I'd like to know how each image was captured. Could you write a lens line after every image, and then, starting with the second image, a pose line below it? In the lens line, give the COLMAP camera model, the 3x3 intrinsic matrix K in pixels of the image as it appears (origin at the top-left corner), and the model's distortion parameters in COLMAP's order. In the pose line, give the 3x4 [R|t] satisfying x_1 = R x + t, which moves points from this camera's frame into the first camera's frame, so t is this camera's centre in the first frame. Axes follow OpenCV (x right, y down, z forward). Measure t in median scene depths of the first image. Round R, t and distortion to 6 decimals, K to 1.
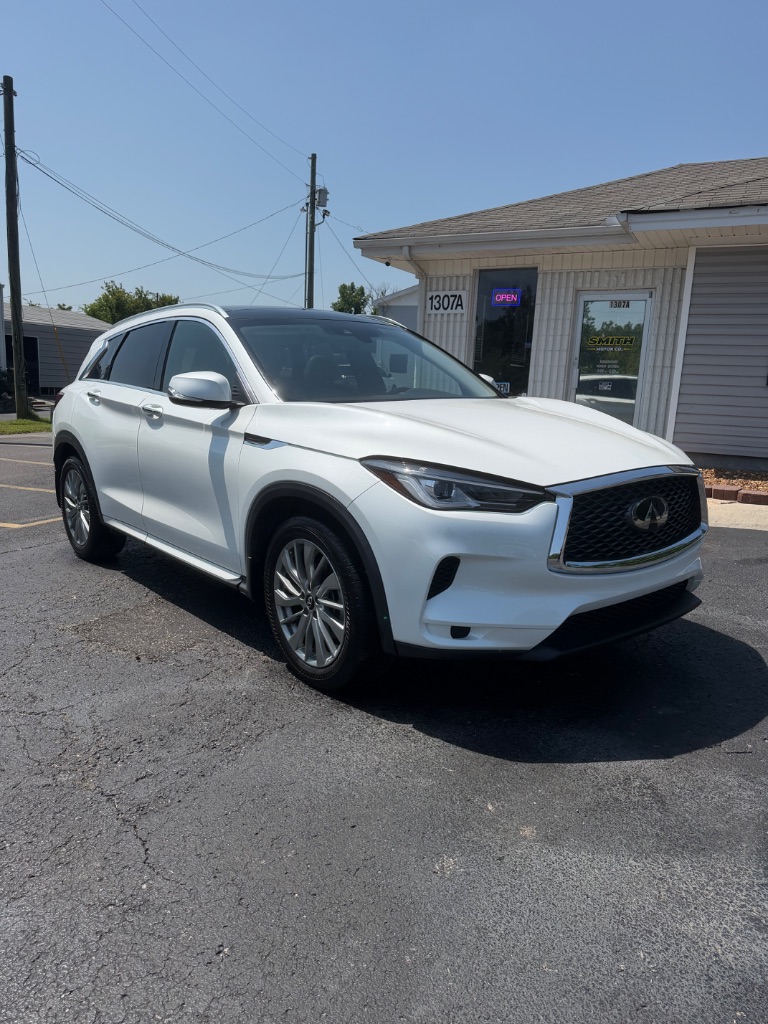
lens RADIAL K [[744.6, 0, 375.1], [0, 744.6, 515.9], [0, 0, 1]] dist [0.060705, -0.041321]
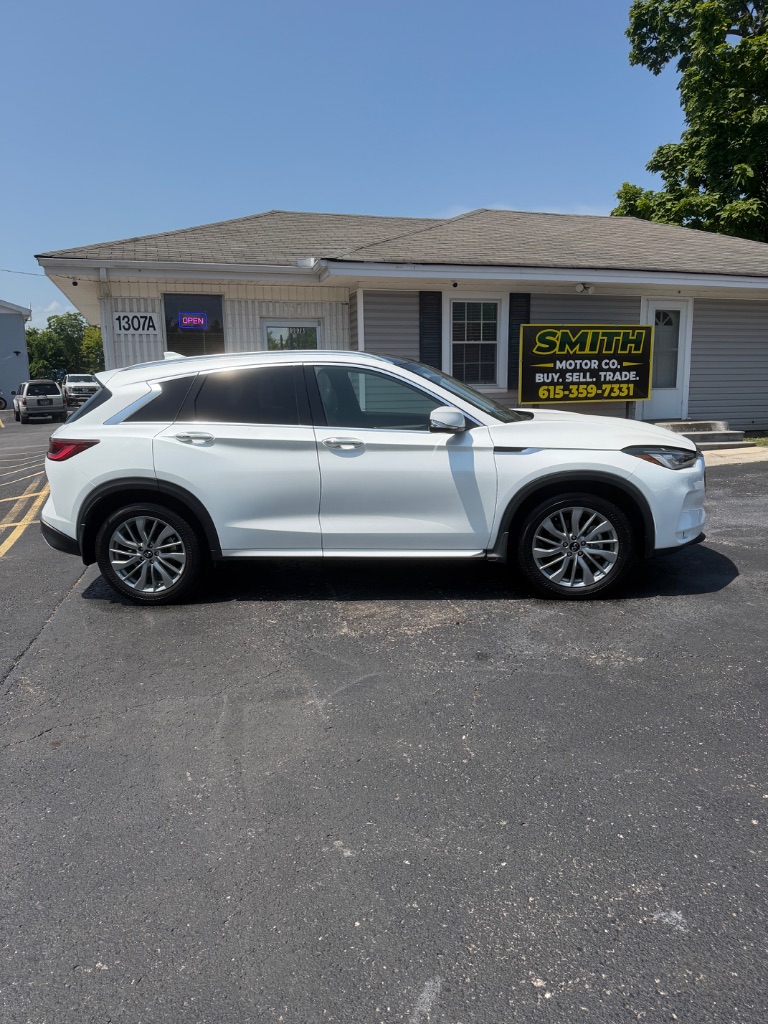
lens RADIAL K [[744.6, 0, 362.8], [0, 744.6, 520.2], [0, 0, 1]] dist [0.060705, -0.041321]
pose [[0.703904, -0.176250, 0.688081, -0.485925], [0.173285, 0.982066, 0.074284, -0.043978], [-0.688834, 0.066945, 0.721822, 0.056378]]
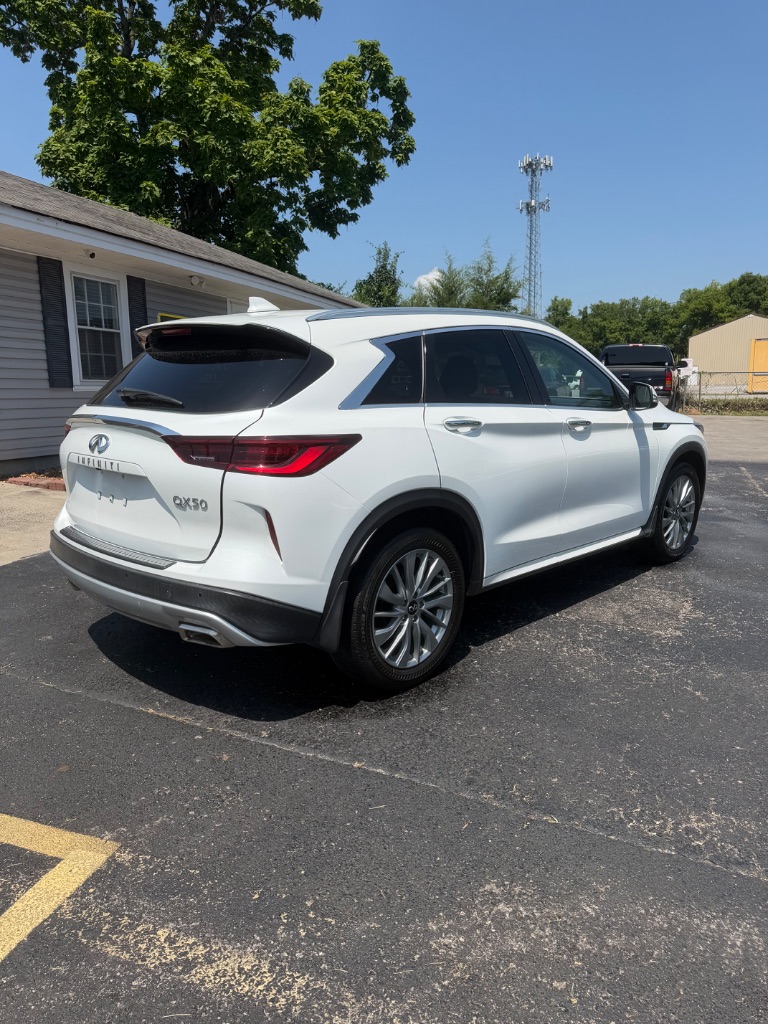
lens RADIAL K [[744.6, 0, 389.6], [0, 744.6, 519.1], [0, 0, 1]] dist [0.060705, -0.041321]
pose [[-0.133752, -0.207662, 0.969013, -0.554619], [0.186630, 0.955026, 0.230425, -0.129629], [-0.973283, 0.211666, -0.088981, 0.596456]]
